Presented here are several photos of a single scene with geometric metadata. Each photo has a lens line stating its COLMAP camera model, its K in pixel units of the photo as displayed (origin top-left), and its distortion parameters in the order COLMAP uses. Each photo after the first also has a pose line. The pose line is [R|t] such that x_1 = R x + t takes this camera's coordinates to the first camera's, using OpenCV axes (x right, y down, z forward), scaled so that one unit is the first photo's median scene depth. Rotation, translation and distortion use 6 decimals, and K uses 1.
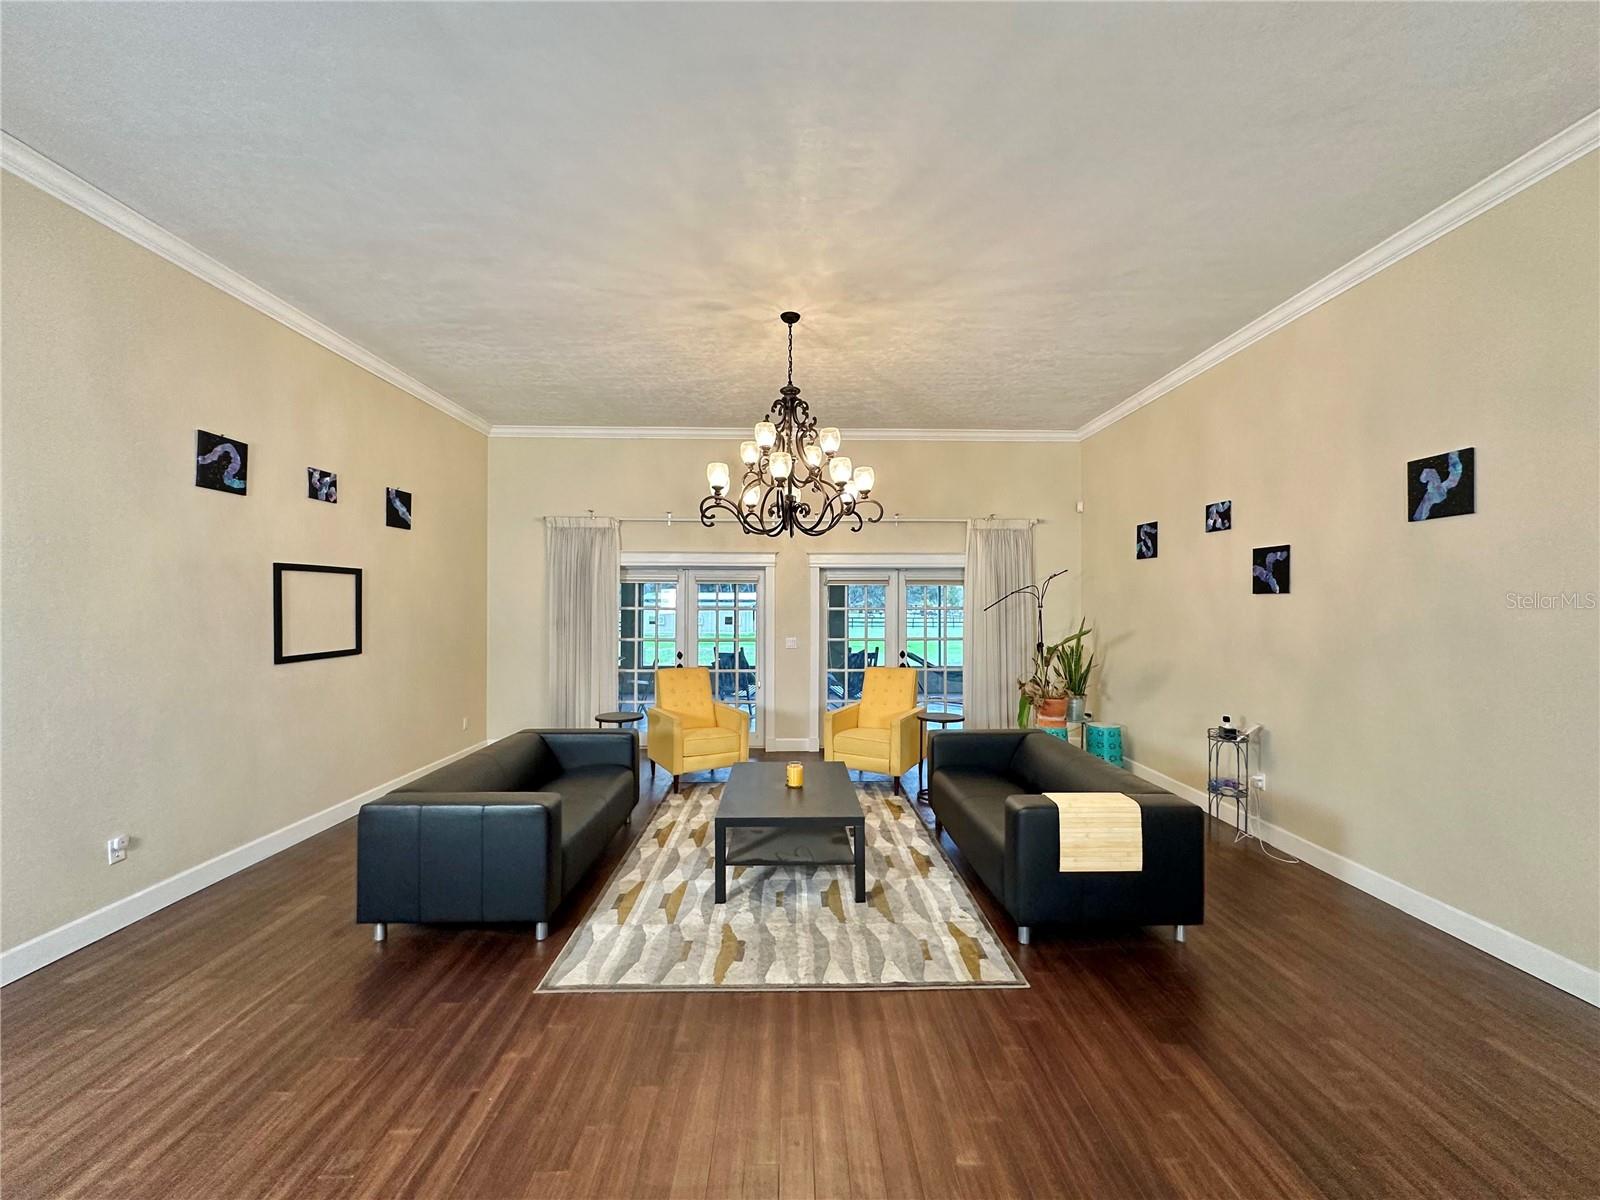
lens RADIAL K [[635.4, 0, 800.0], [0, 635.4, 600.0], [0, 0, 1]] dist [-0.002994, 0.000050]
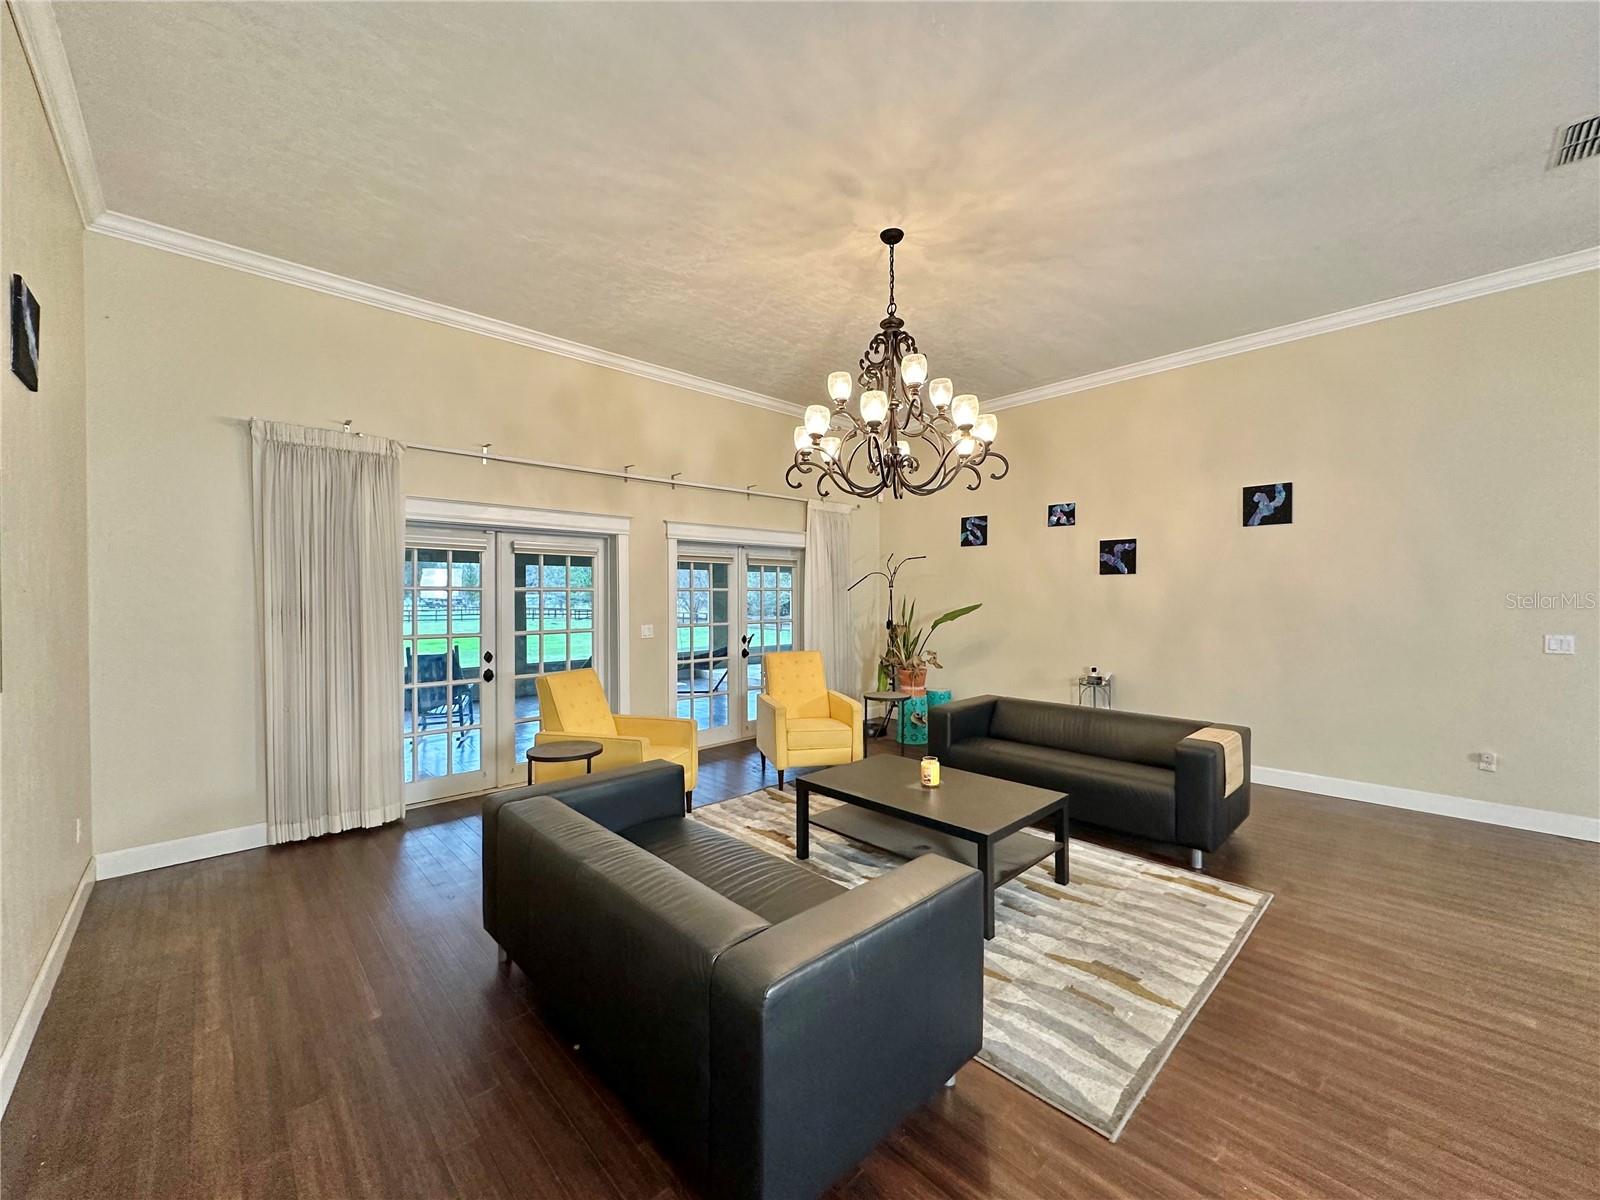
lens RADIAL K [[635.4, 0, 800.0], [0, 635.4, 600.0], [0, 0, 1]] dist [-0.002994, 0.000050]
pose [[0.739401, -0.009133, 0.673203, -0.695072], [-0.000595, 0.999899, 0.014219, 0.027033], [-0.673265, -0.010914, 0.739321, 0.465482]]
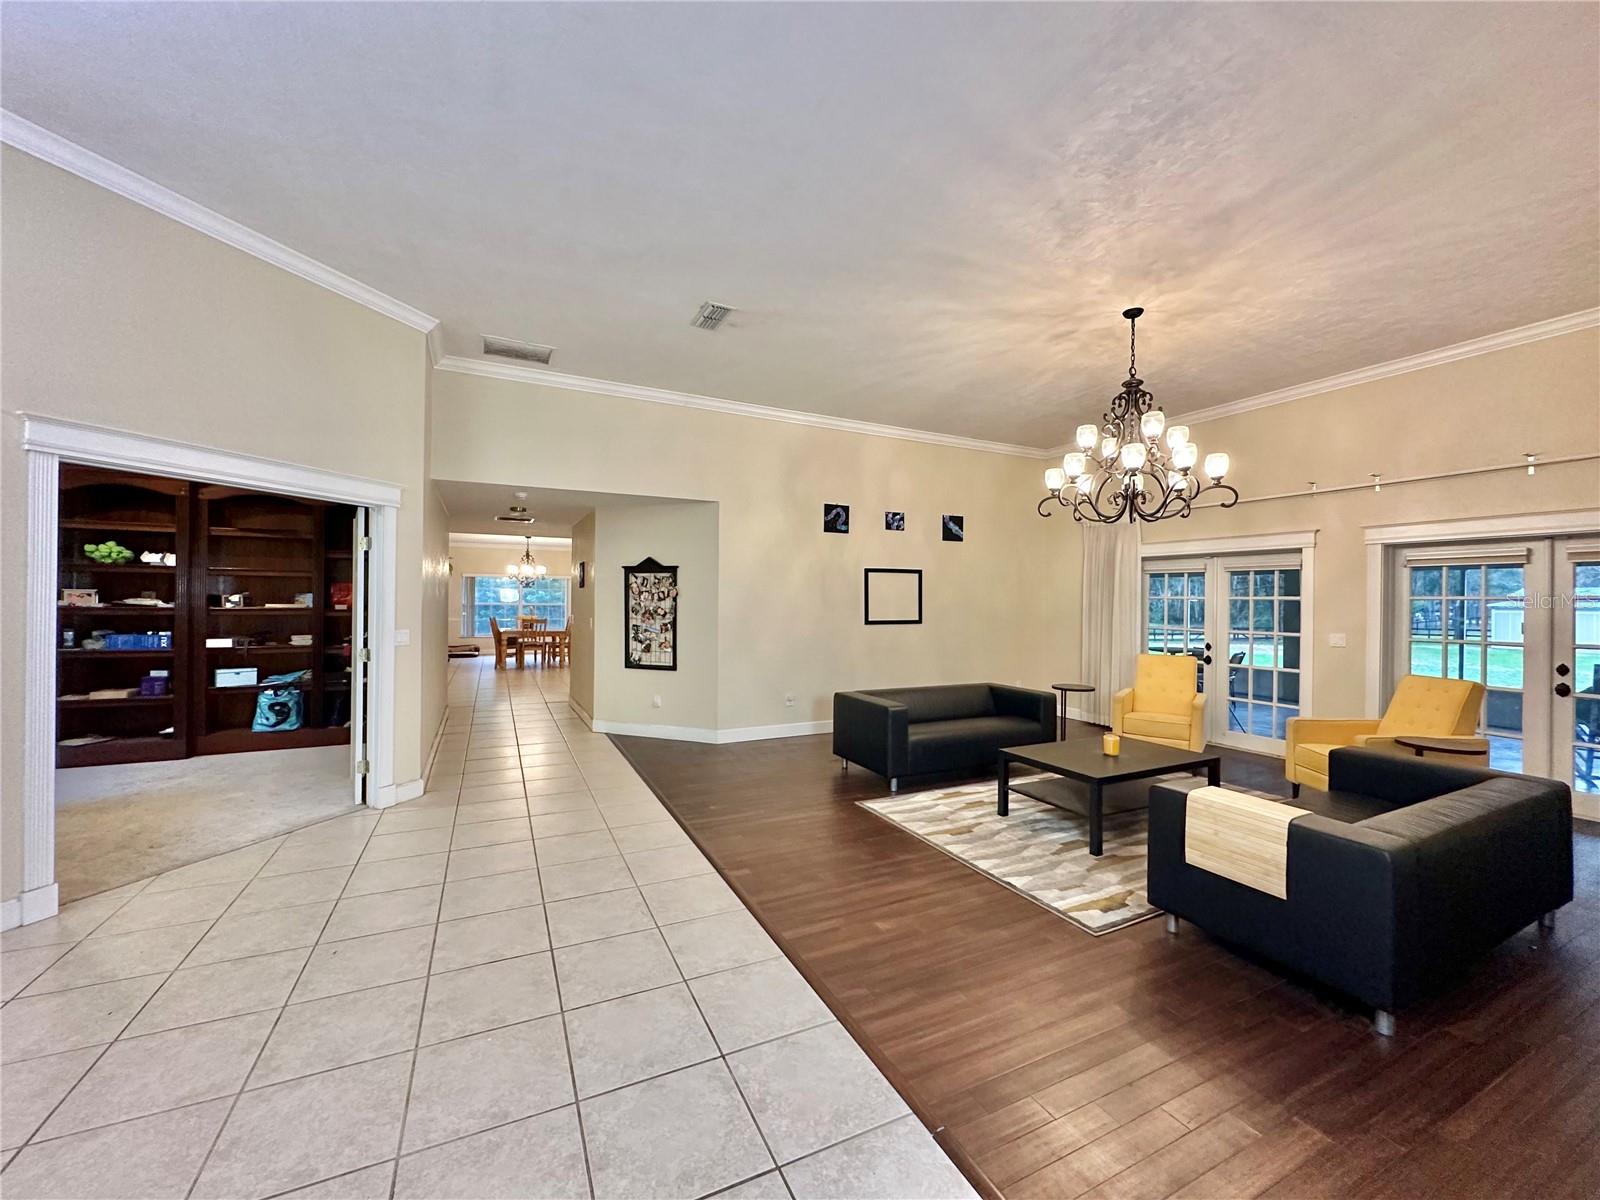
lens RADIAL K [[635.4, 0, 800.0], [0, 635.4, 600.0], [0, 0, 1]] dist [-0.002994, 0.000050]
pose [[0.429453, 0.002470, -0.903086, 0.712665], [-0.002271, 0.999996, 0.001656, 0.028264], [0.903086, 0.001340, 0.429457, 0.056855]]
